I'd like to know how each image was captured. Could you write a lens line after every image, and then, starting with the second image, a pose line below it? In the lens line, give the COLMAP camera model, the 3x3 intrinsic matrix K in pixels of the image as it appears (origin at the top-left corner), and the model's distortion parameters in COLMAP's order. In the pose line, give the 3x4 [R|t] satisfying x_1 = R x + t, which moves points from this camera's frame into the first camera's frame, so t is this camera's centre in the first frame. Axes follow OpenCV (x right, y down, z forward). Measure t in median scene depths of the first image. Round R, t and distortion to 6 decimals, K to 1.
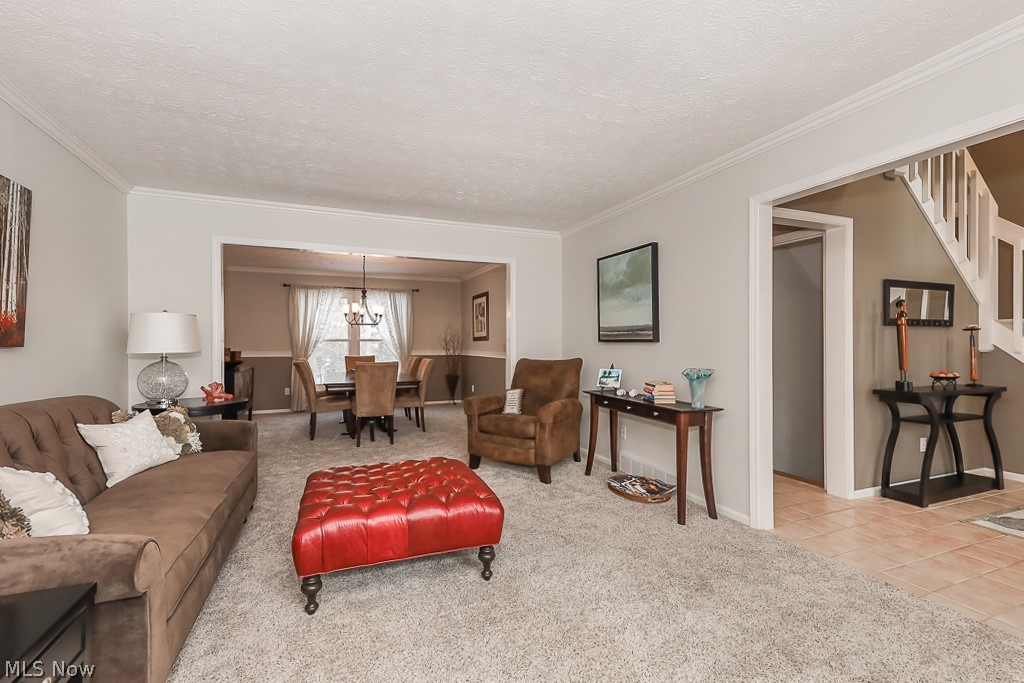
lens RADIAL K [[469.0, 0, 511.1], [0, 469.0, 339.0], [0, 0, 1]] dist [0.019099, 0.000175]
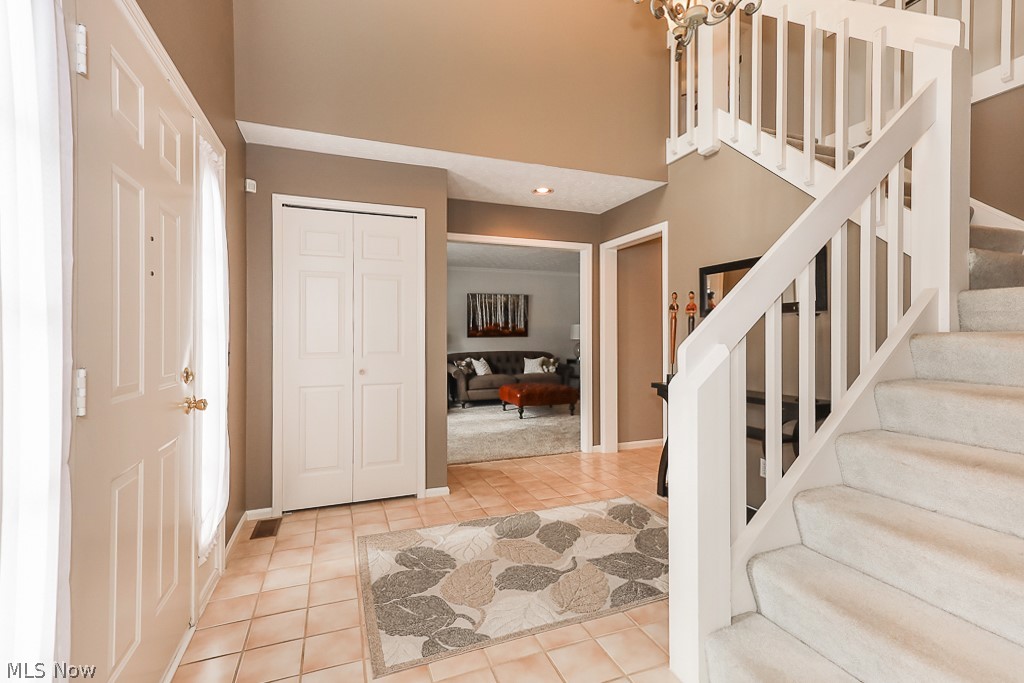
lens RADIAL K [[458.5, 0, 512.0], [0, 458.5, 341.5], [0, 0, 1]] dist [0.016581, -0.000158]
pose [[-0.030128, 0.012129, -0.999472, 1.204682], [0.009461, 0.999885, 0.011849, 0.003627], [0.999501, -0.009099, -0.030240, 0.461200]]
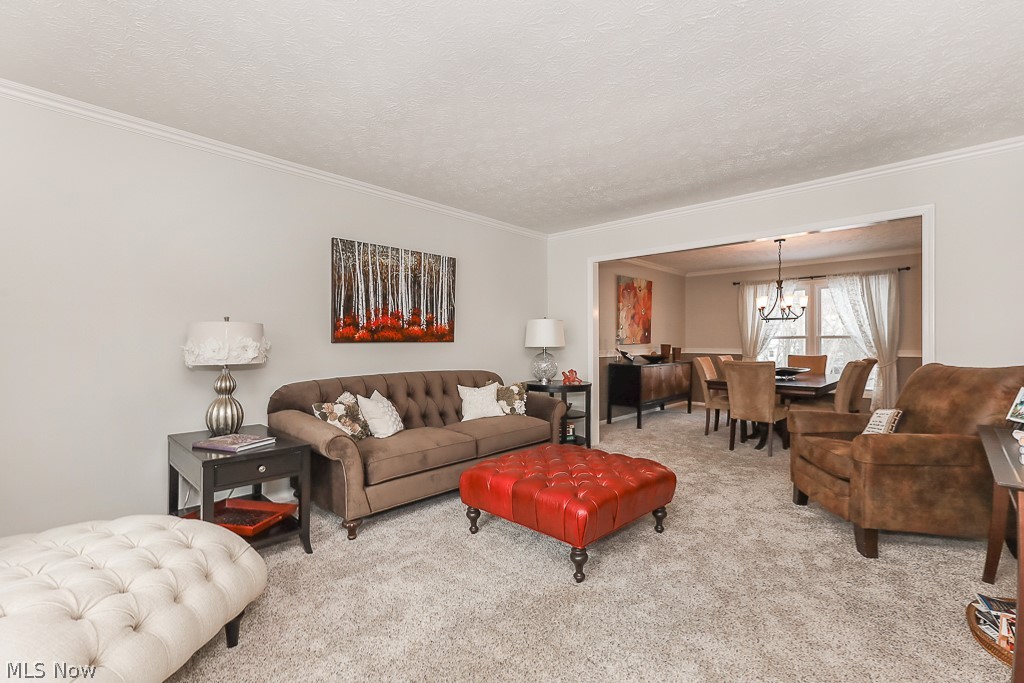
lens RADIAL K [[458.5, 0, 512.0], [0, 458.5, 341.5], [0, 0, 1]] dist [0.016581, -0.000158]
pose [[0.413523, -0.001100, -0.910493, 0.335345], [0.009222, 0.999953, 0.002980, 0.005054], [0.910447, -0.009628, 0.413514, 0.217714]]
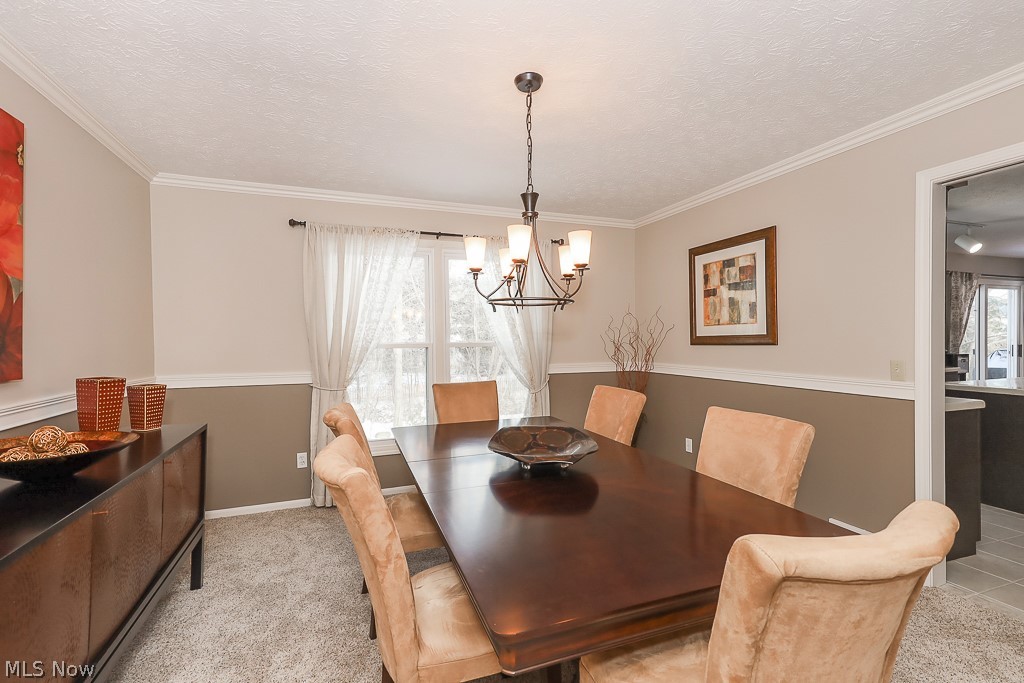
lens RADIAL K [[458.5, 0, 512.0], [0, 458.5, 341.5], [0, 0, 1]] dist [0.016581, -0.000158]
pose [[0.999553, -0.006232, -0.029234, -0.386667], [0.006738, 0.999828, 0.017262, -0.012833], [0.029121, -0.017451, 0.999424, 0.840657]]
